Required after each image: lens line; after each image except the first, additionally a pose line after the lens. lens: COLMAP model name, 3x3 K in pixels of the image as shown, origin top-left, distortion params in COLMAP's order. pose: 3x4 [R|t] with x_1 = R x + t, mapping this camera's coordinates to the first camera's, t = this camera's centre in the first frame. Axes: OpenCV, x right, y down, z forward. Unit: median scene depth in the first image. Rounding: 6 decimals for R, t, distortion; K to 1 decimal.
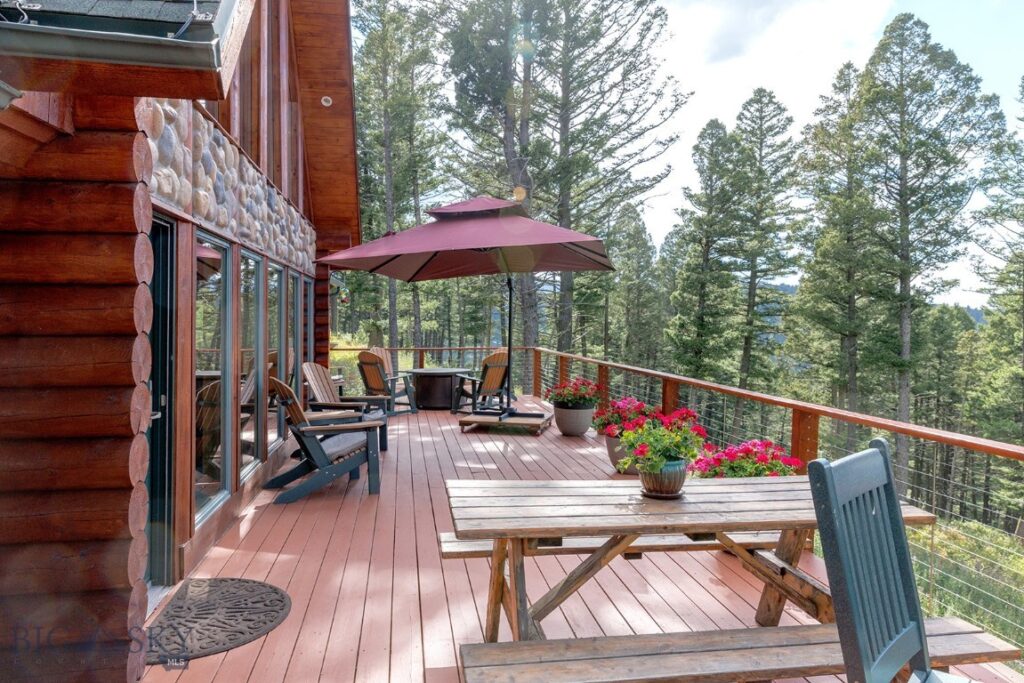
lens RADIAL K [[696.7, 0, 526.3], [0, 696.7, 337.9], [0, 0, 1]] dist [0.009866, -0.001455]
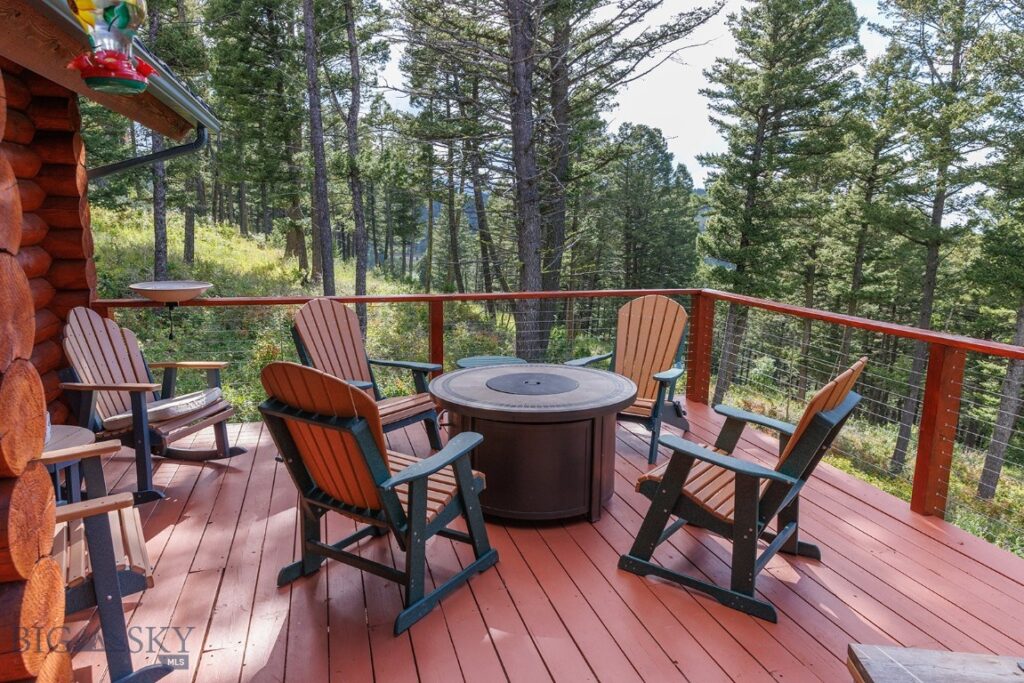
lens RADIAL K [[696.7, 0, 526.3], [0, 696.7, 337.9], [0, 0, 1]] dist [0.009866, -0.001455]
pose [[0.994158, -0.009684, 0.107503, -0.042830], [-0.005577, 0.990028, 0.140760, -0.004907], [-0.107794, -0.140537, 0.984190, 0.184089]]
